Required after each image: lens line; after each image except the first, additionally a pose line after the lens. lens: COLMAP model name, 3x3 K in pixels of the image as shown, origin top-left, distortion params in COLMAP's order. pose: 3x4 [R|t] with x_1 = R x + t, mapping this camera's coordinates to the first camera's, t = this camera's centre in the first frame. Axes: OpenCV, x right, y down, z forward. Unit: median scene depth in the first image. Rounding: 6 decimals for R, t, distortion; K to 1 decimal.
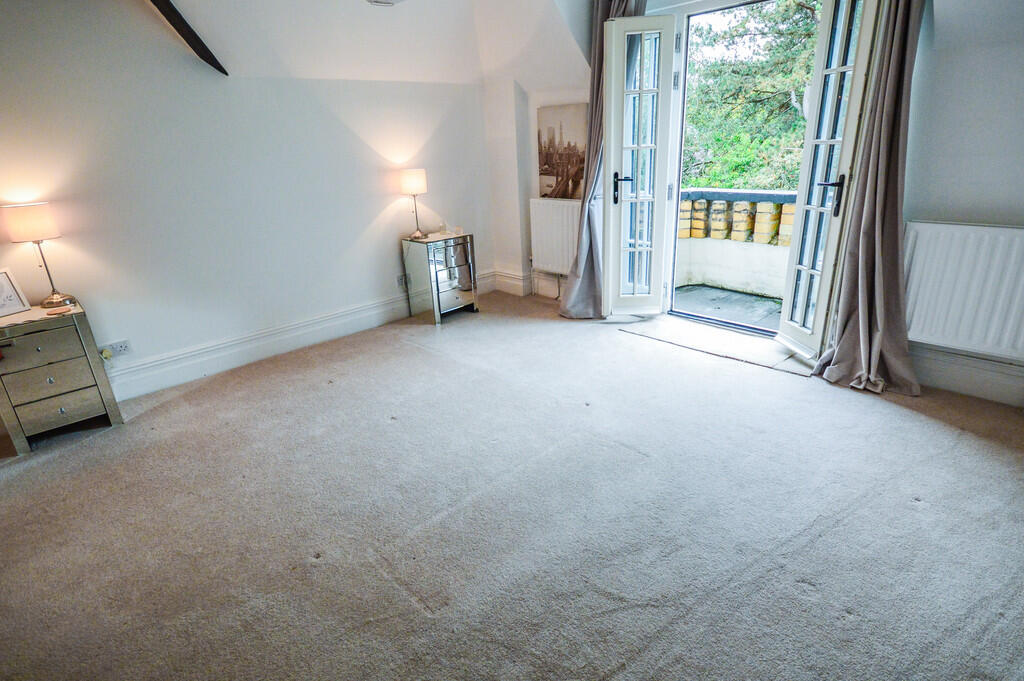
lens RADIAL K [[540.8, 0, 512.0], [0, 540.8, 340.5], [0, 0, 1]] dist [-0.000556, 0.000244]
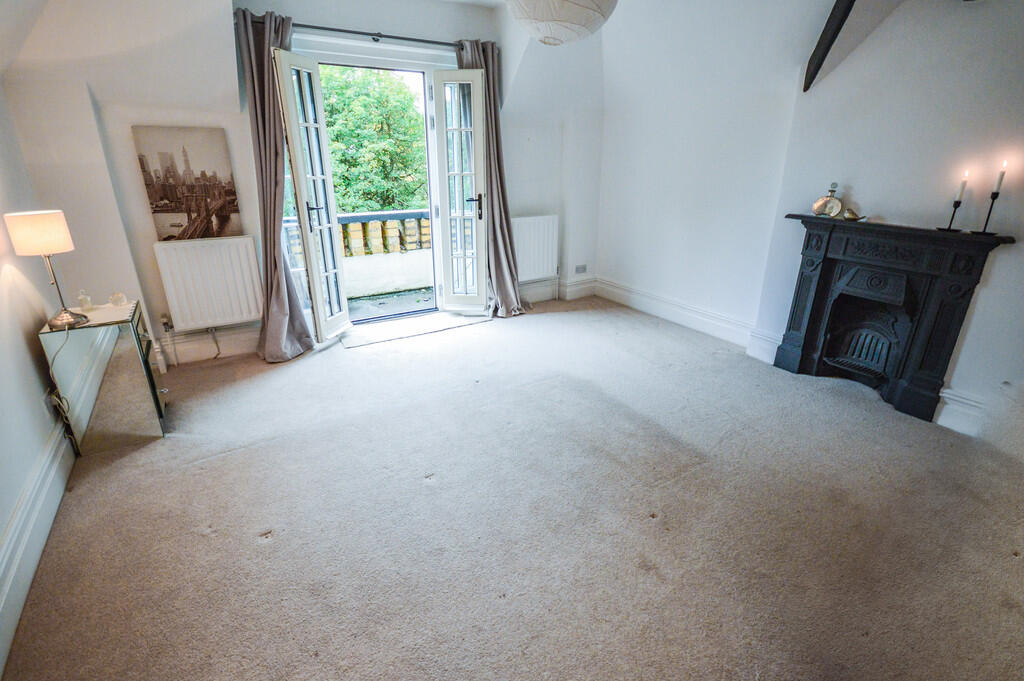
lens RADIAL K [[489.2, 0, 512.0], [0, 489.2, 340.5], [0, 0, 1]] dist [0.002024, 0.000530]
pose [[0.204216, -0.296376, 0.932983, -0.597868], [0.338156, 0.915757, 0.216887, -0.126688], [-0.918666, 0.271202, 0.287234, 0.405999]]
